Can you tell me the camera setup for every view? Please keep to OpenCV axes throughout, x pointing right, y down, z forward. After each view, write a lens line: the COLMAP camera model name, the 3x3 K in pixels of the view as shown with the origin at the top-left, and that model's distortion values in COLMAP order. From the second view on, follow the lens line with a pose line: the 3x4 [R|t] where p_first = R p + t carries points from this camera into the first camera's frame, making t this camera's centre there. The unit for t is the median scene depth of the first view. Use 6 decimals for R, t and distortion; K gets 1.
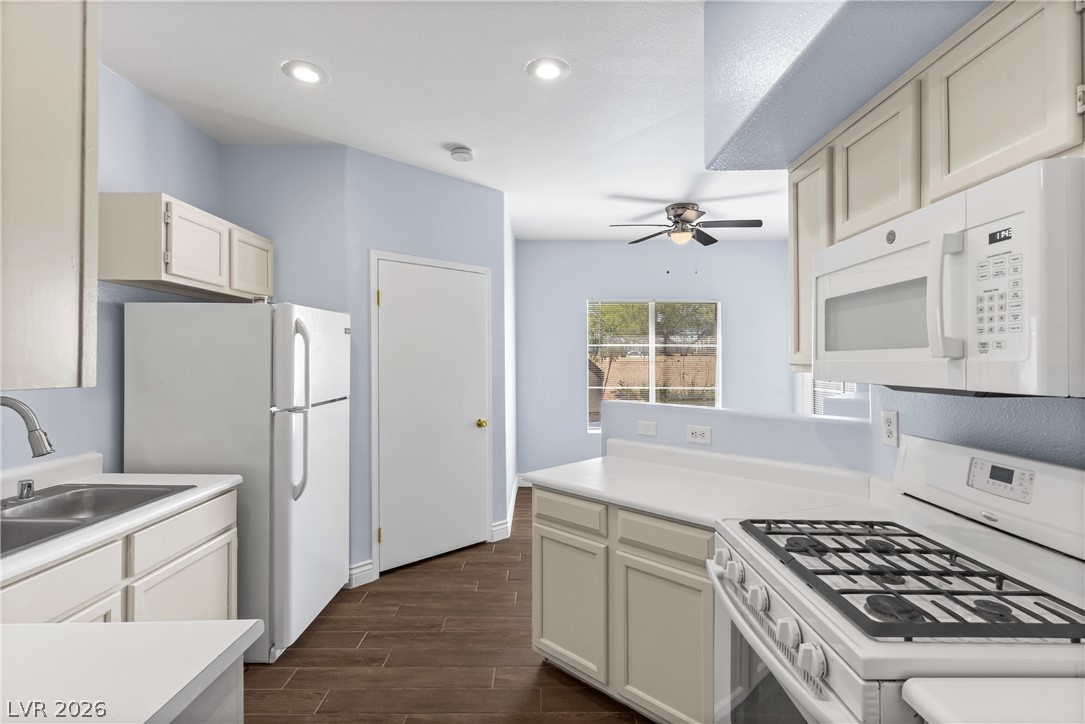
lens RADIAL K [[522.8, 0, 534.8], [0, 522.8, 358.2], [0, 0, 1]] dist [0.004328, 0.001302]
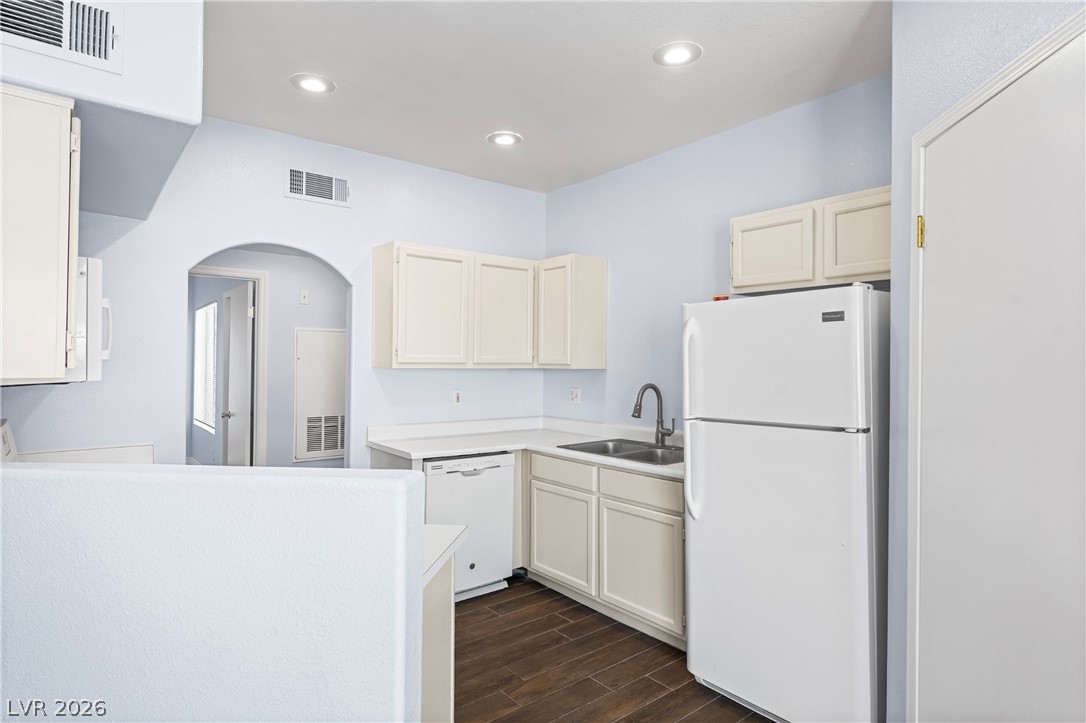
lens RADIAL K [[606.4, 0, 552.2], [0, 606.4, 359.6], [0, 0, 1]] dist [0.005574, -0.002837]
pose [[-0.771487, -0.008523, -0.636188, 0.391221], [-0.004971, 0.999960, -0.007369, 0.004985], [0.636226, -0.002522, -0.771499, 1.600683]]
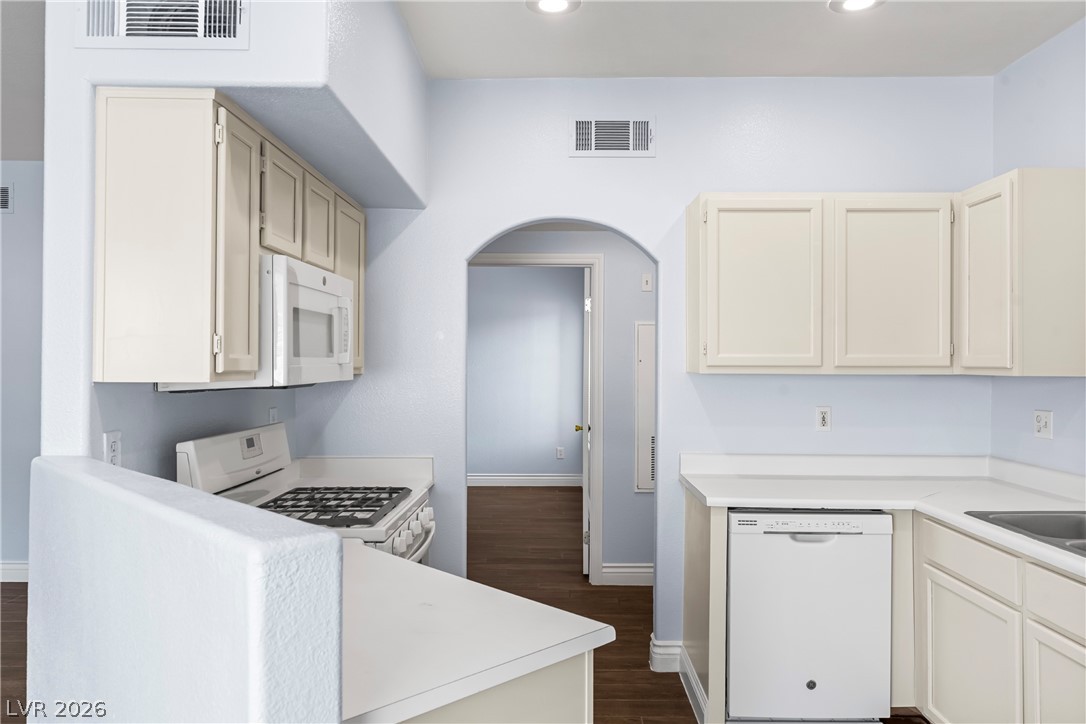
lens RADIAL K [[787.0, 0, 535.6], [0, 787.0, 356.7], [0, 0, 1]] dist [0.005759, -0.001197]
pose [[-0.999972, -0.002737, 0.007019, 0.042177], [-0.002817, 0.999931, -0.011408, 0.004614], [-0.006987, -0.011427, -0.999910, 1.568520]]
